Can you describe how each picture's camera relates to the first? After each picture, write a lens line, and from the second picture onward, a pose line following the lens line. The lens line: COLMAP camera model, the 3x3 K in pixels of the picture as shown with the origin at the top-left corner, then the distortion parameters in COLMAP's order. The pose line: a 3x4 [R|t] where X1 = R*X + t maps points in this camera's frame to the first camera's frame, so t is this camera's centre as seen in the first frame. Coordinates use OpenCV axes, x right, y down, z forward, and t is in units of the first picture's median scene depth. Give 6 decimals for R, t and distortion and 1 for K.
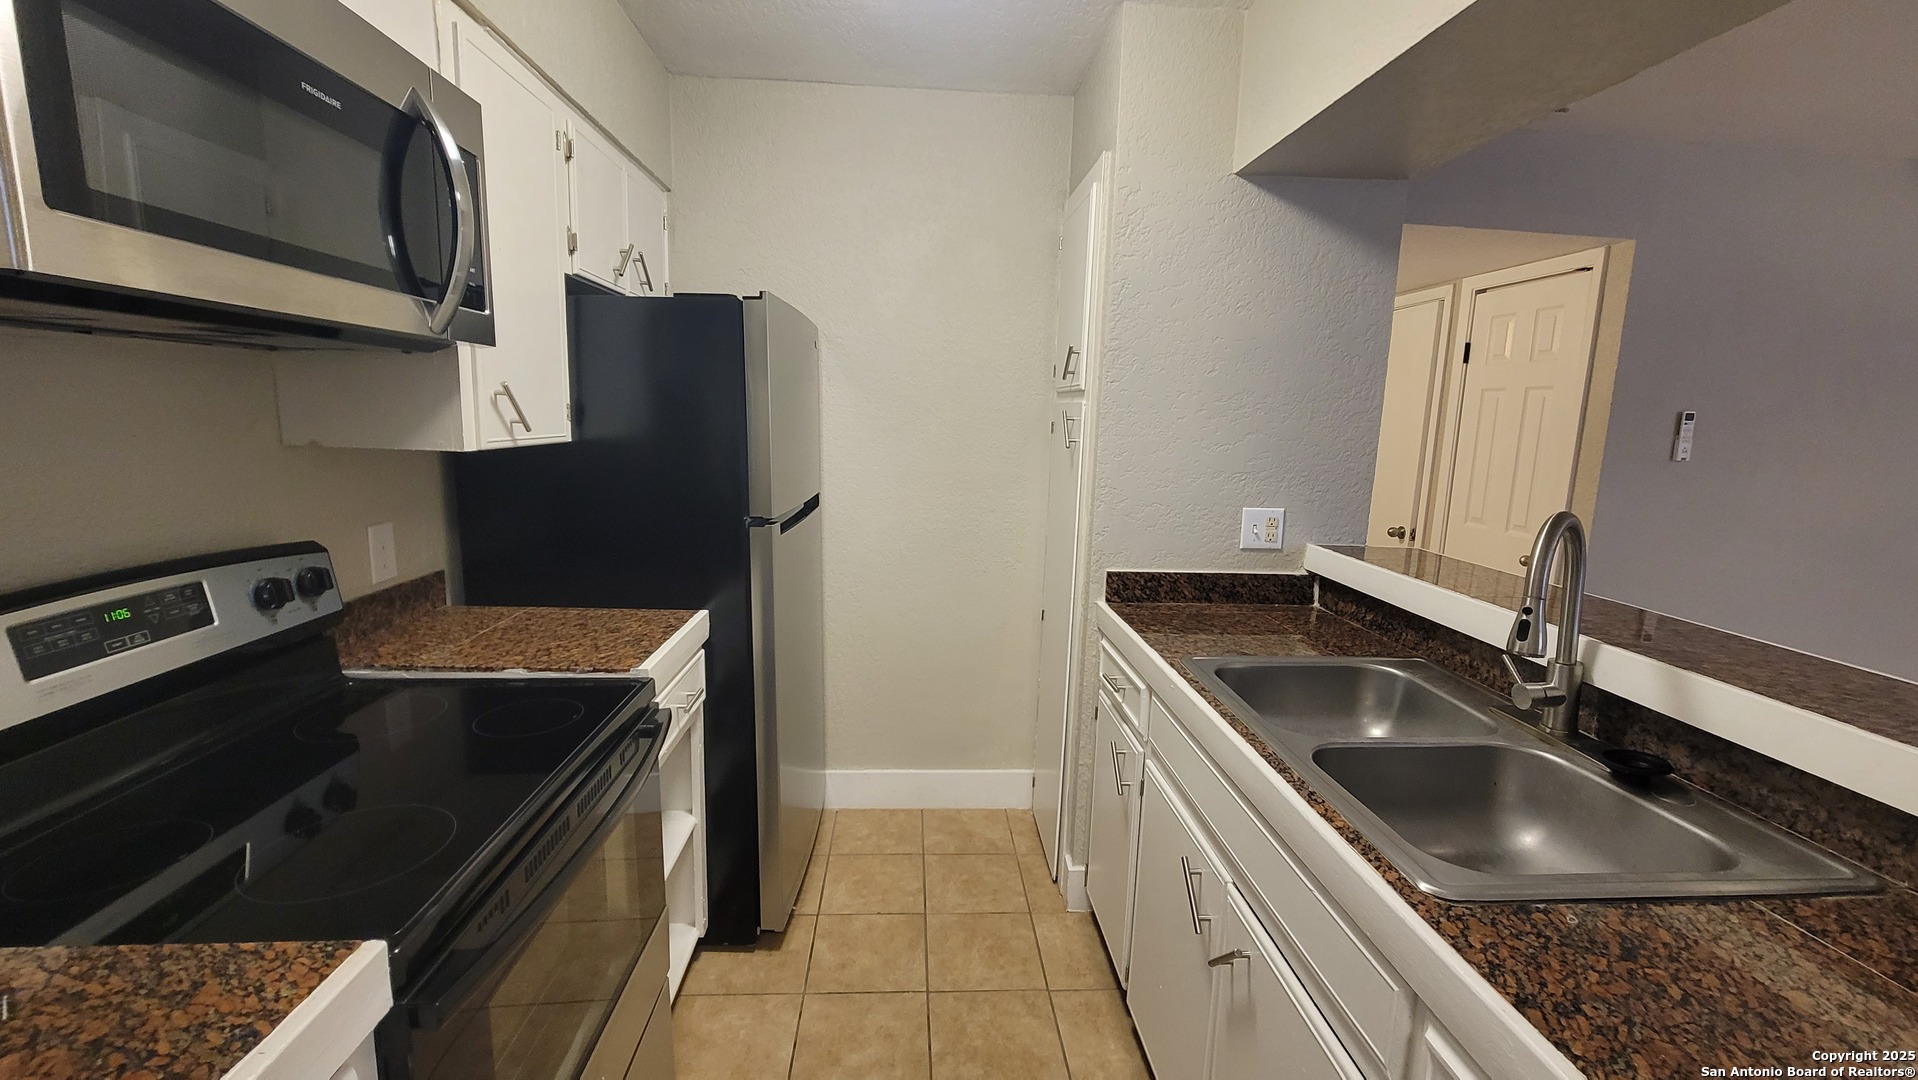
lens RADIAL K [[776.0, 0, 959.0], [0, 776.0, 536.9], [0, 0, 1]] dist [-0.005763, 0.001592]
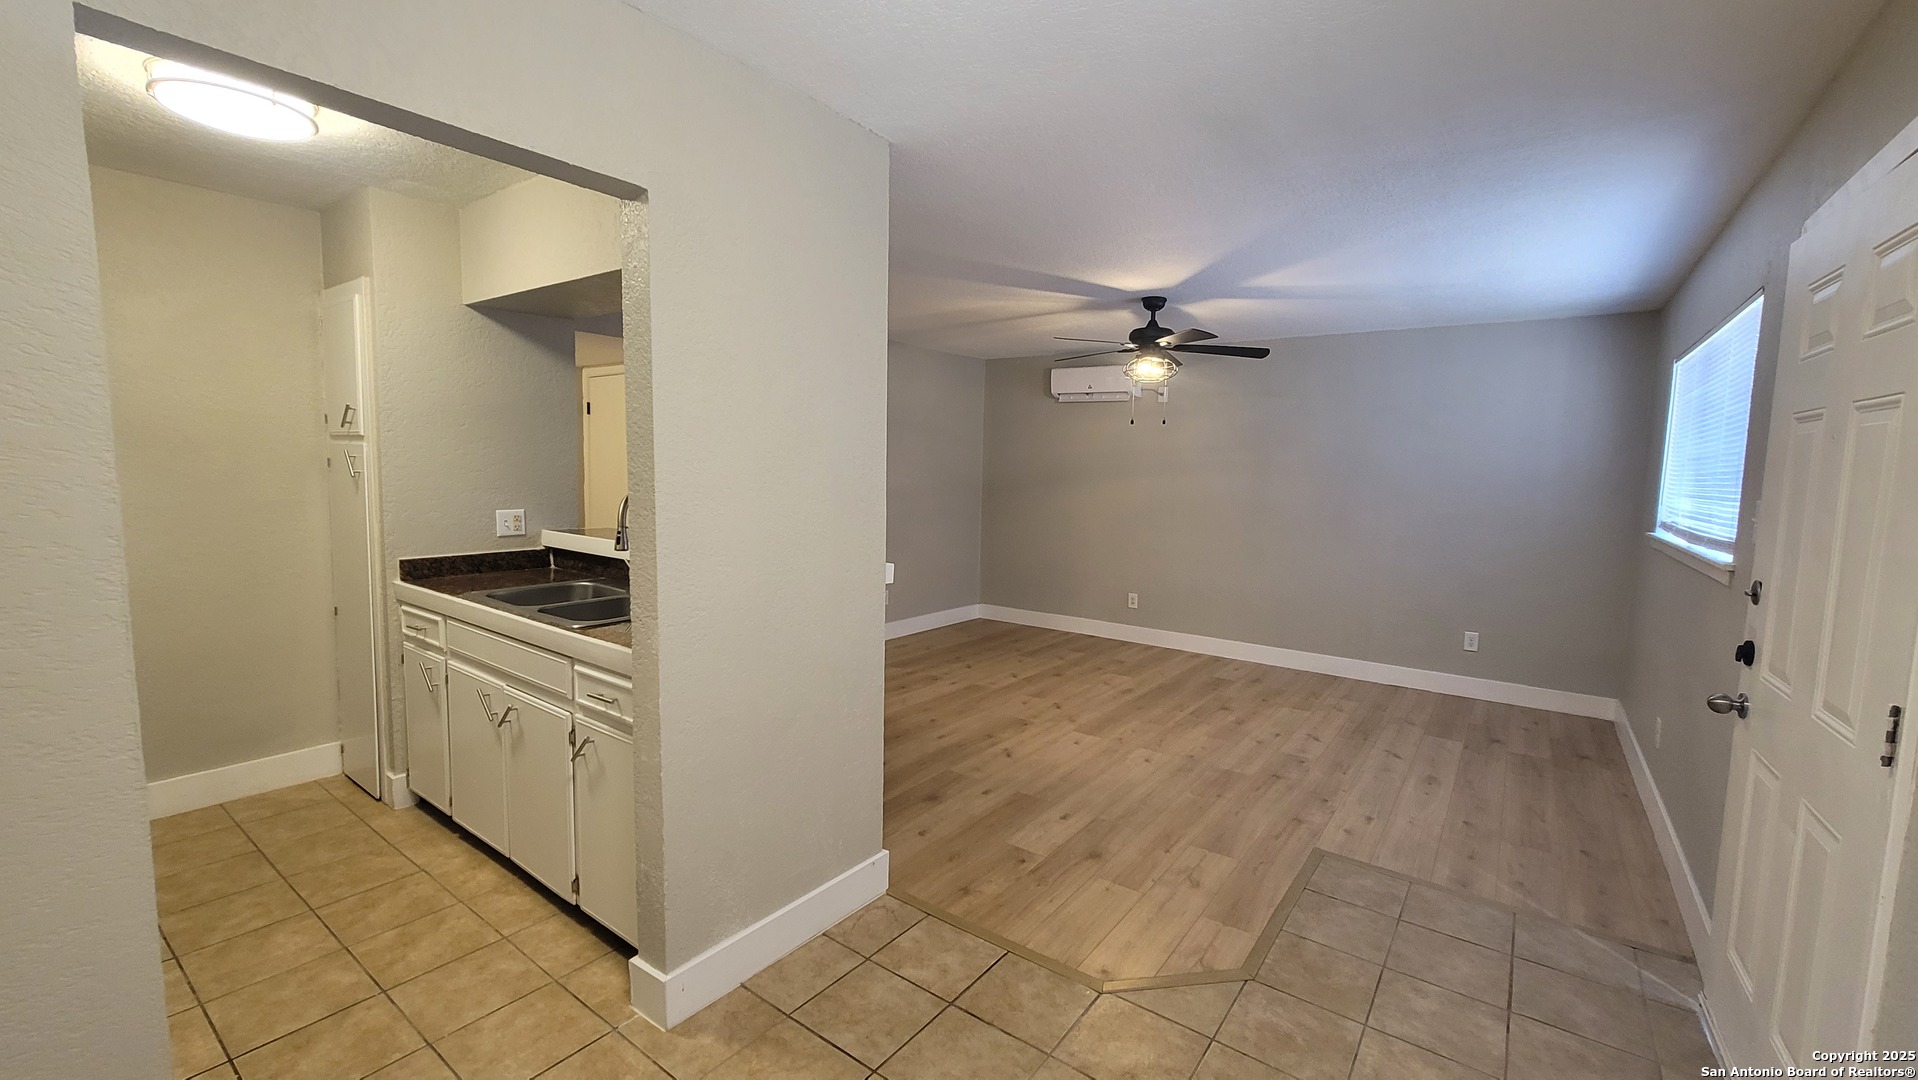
lens RADIAL K [[776.0, 0, 960.2], [0, 776.0, 533.0], [0, 0, 1]] dist [-0.005763, 0.001592]
pose [[0.644513, -0.085970, 0.759745, -0.227632], [0.118392, 0.992895, 0.011917, 0.100690], [-0.755372, 0.082267, 0.650112, -0.736916]]
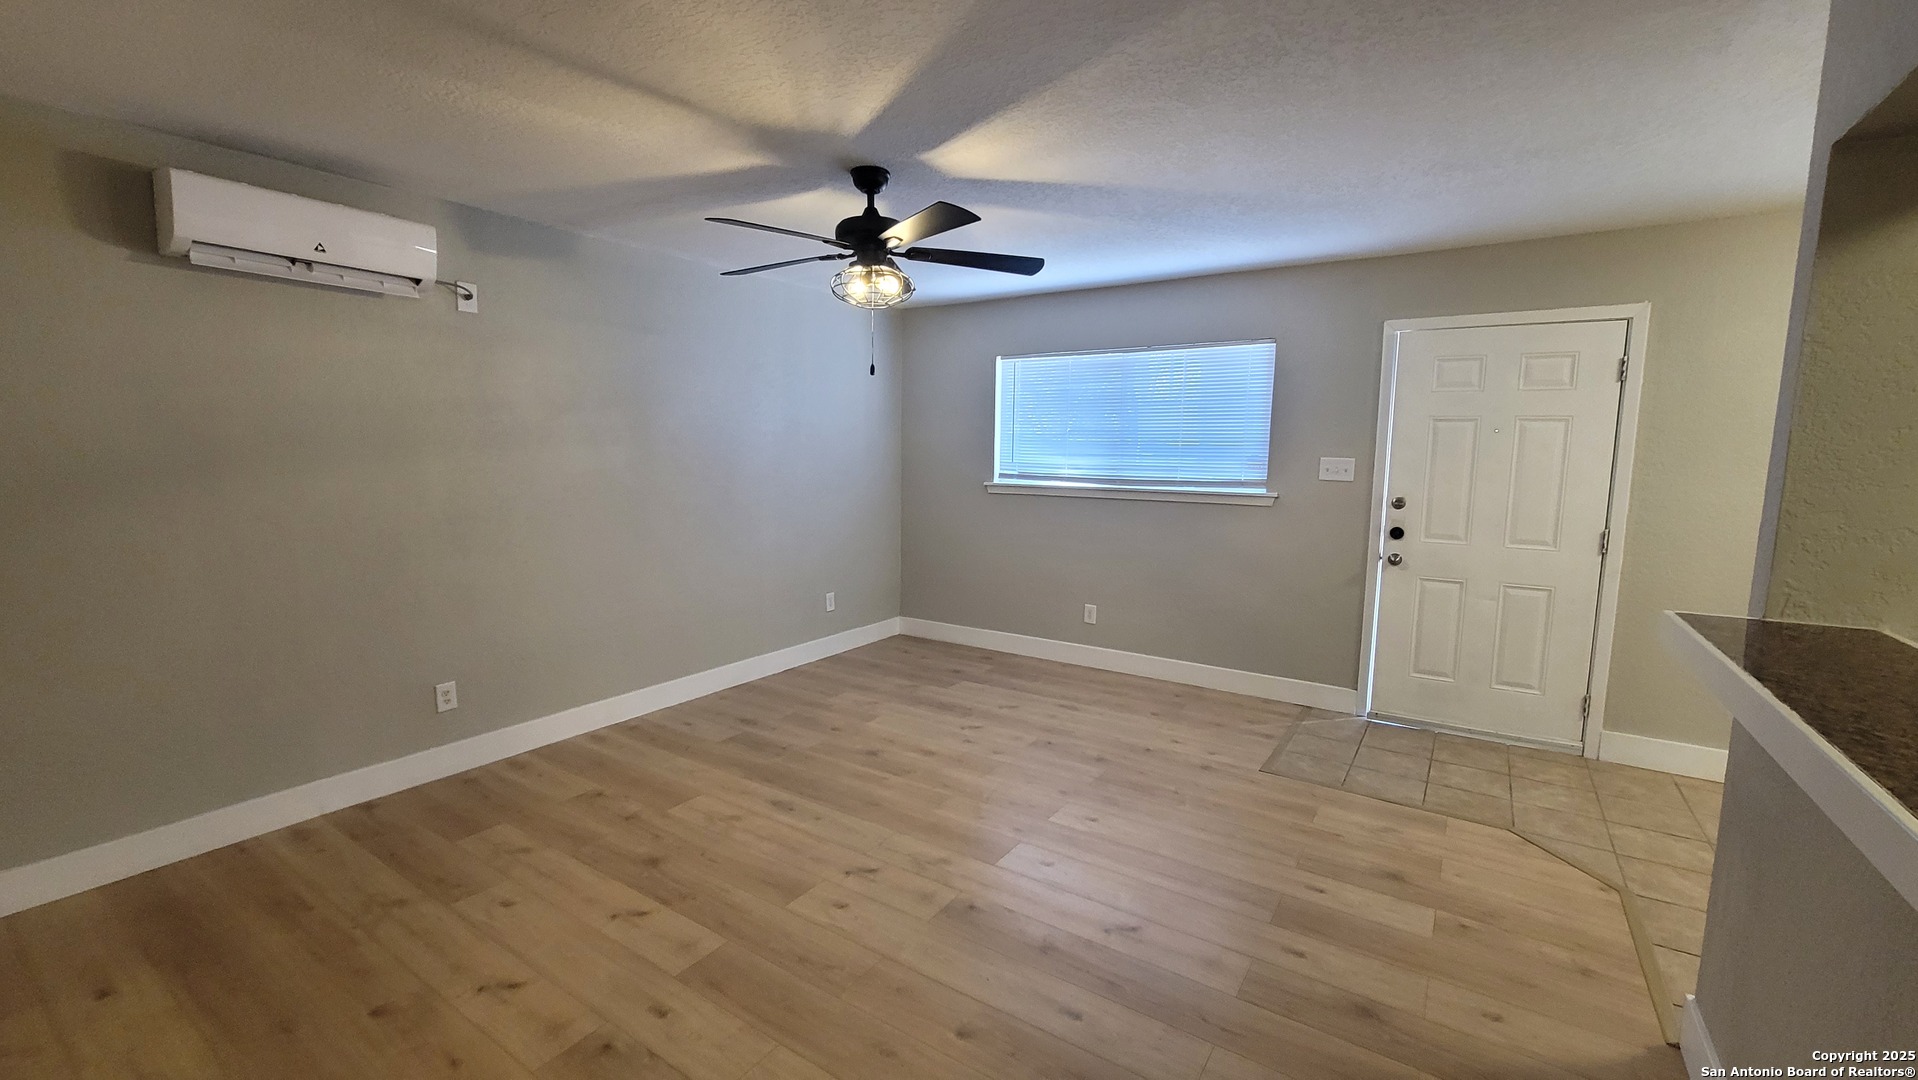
lens RADIAL K [[776.0, 0, 963.1], [0, 776.0, 536.6], [0, 0, 1]] dist [-0.005763, 0.001592]
pose [[-0.791824, -0.114120, 0.599993, 0.776075], [0.058985, 0.963507, 0.261105, -0.181559], [-0.607894, 0.242139, -0.756196, 1.242089]]
